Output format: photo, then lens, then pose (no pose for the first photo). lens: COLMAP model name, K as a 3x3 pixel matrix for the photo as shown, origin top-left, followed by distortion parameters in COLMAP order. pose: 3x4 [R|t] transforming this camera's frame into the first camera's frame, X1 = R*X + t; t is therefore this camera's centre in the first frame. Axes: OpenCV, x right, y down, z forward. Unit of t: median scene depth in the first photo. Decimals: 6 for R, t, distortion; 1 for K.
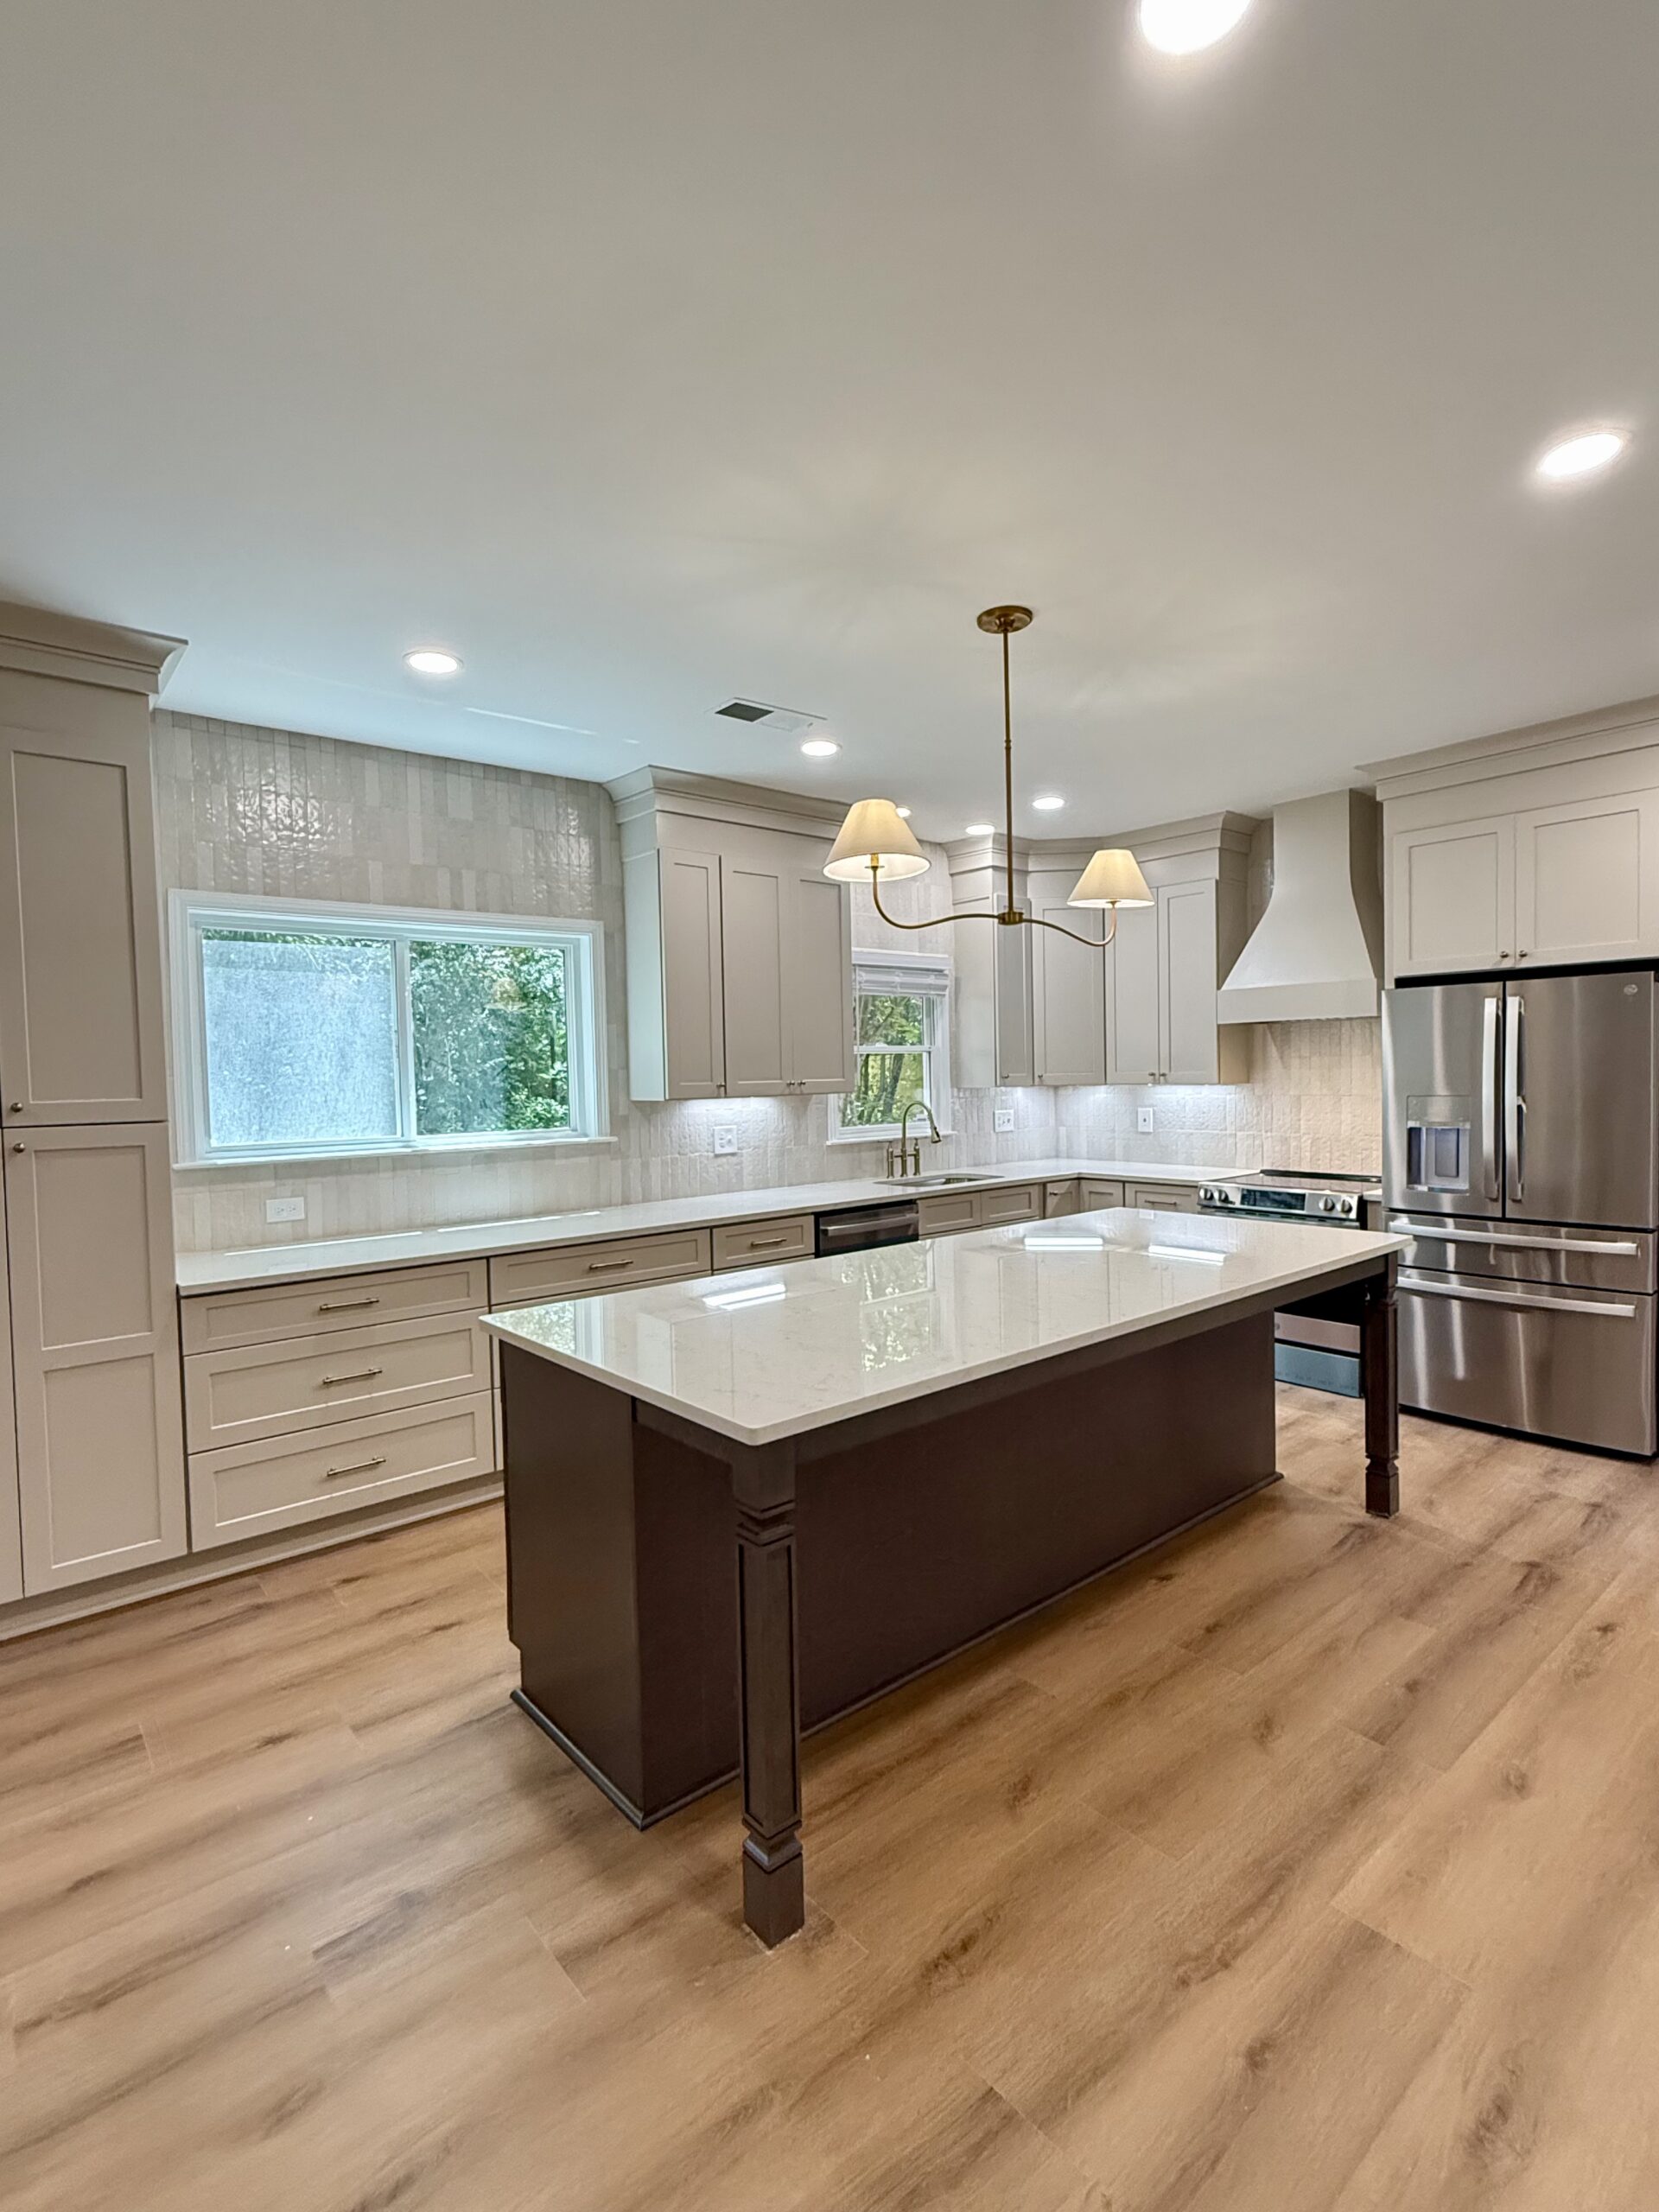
lens RADIAL K [[1055.2, 0, 825.3], [0, 1055.2, 1107.5], [0, 0, 1]] dist [-0.003417, 0.004132]
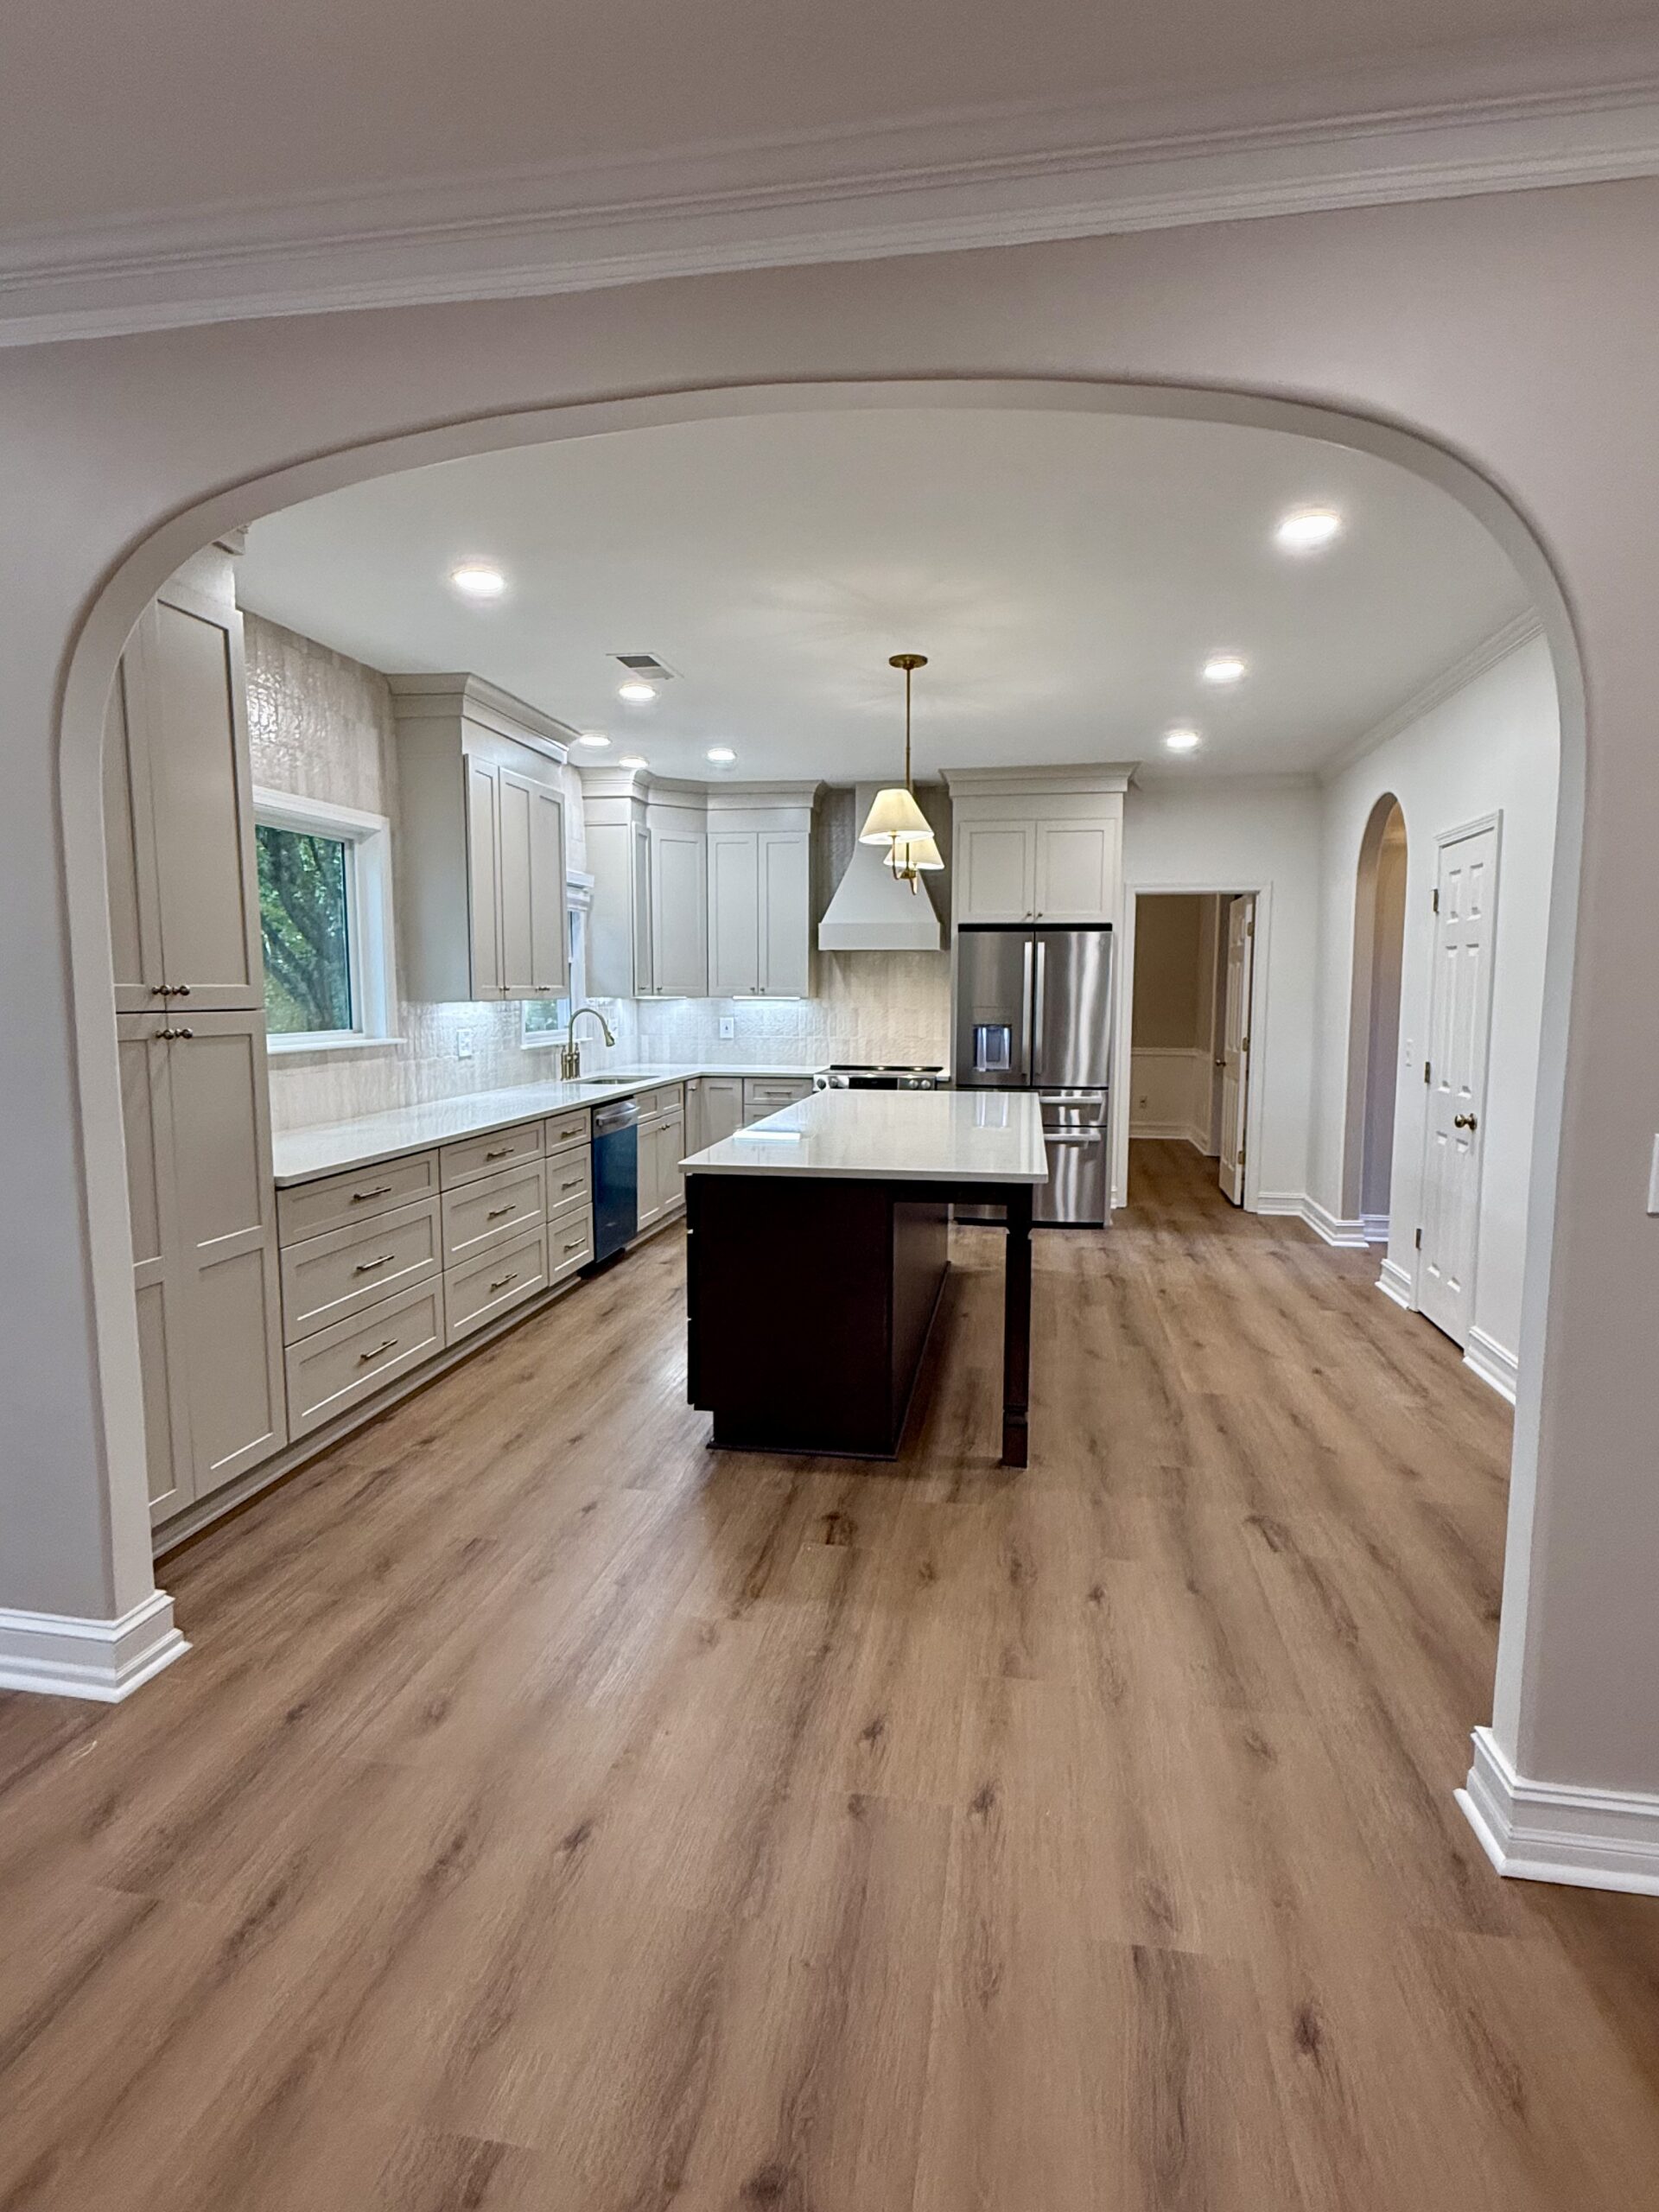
lens RADIAL K [[1161.4, 0, 828.4], [0, 1161.4, 1113.6], [0, 0, 1]] dist [0.003113, 0.000186]
pose [[0.767162, -0.045345, 0.639848, -0.760058], [0.001358, 0.997611, 0.069070, 0.030006], [-0.641452, -0.052119, 0.765391, -0.128866]]
